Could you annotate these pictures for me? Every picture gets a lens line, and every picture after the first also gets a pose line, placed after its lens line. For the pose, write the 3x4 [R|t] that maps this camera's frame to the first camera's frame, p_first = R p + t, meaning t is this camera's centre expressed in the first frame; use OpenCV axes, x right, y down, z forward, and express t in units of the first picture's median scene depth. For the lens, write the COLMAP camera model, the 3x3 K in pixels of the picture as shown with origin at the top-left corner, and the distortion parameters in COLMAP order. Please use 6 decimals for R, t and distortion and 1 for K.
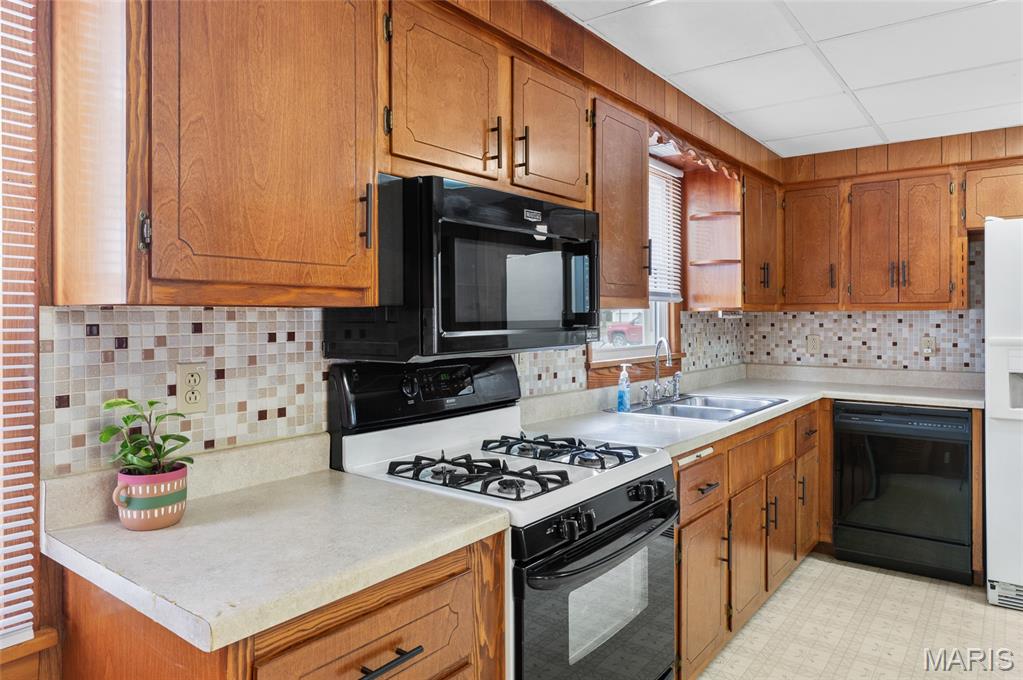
lens RADIAL K [[665.4, 0, 512.6], [0, 665.4, 319.7], [0, 0, 1]] dist [-0.004014, -0.001682]
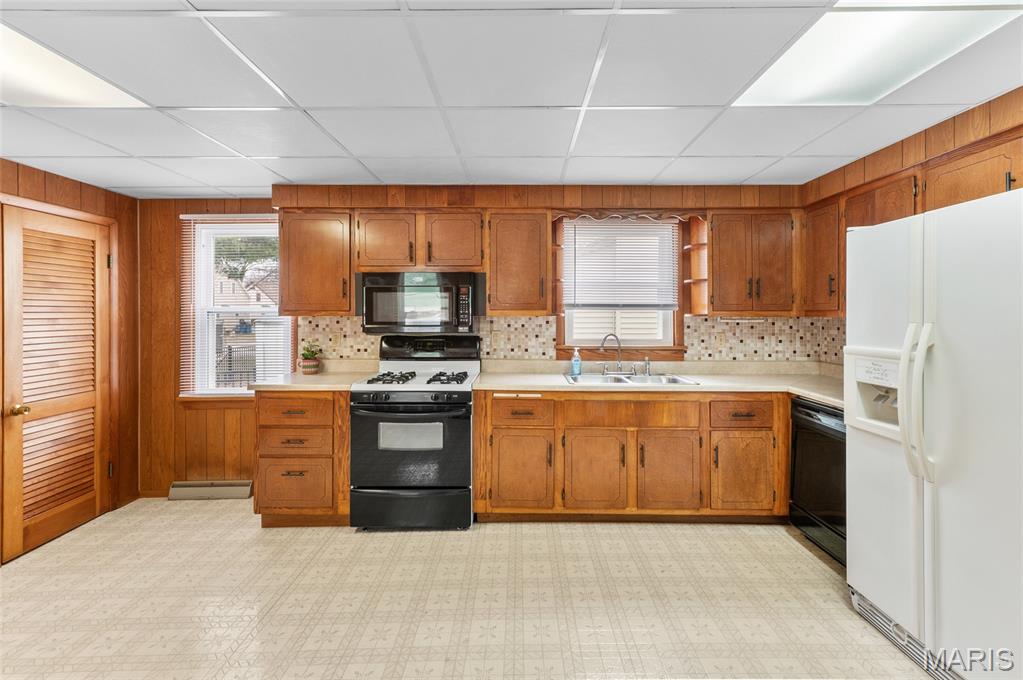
lens RADIAL K [[450.6, 0, 515.6], [0, 450.6, 312.7], [0, 0, 1]] dist [0.003916, -0.000024]
pose [[0.600915, 0.001511, -0.799311, 1.109097], [-0.007687, 0.999963, -0.003889, -0.019488], [0.799276, 0.008481, 0.600904, 0.195117]]
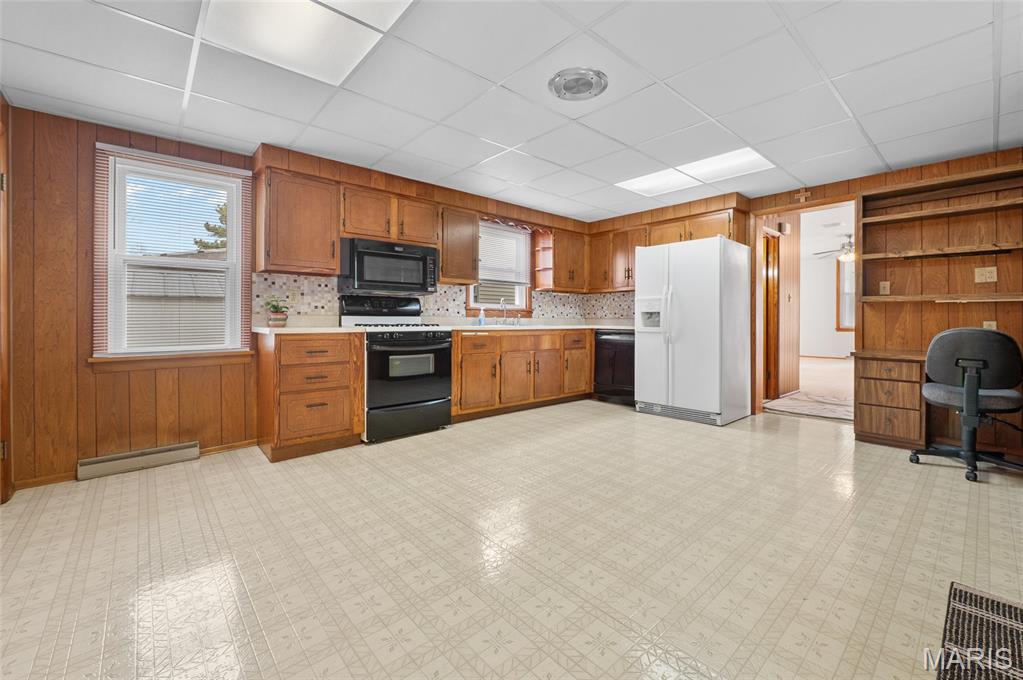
lens RADIAL K [[427.8, 0, 537.6], [0, 427.8, 322.5], [0, 0, 1]] dist [-0.014571, -0.000167]
pose [[0.986149, 0.007095, -0.165711, 0.718224], [-0.007251, 0.999974, -0.000335, 0.135228], [0.165704, 0.001532, 0.986174, -0.638693]]
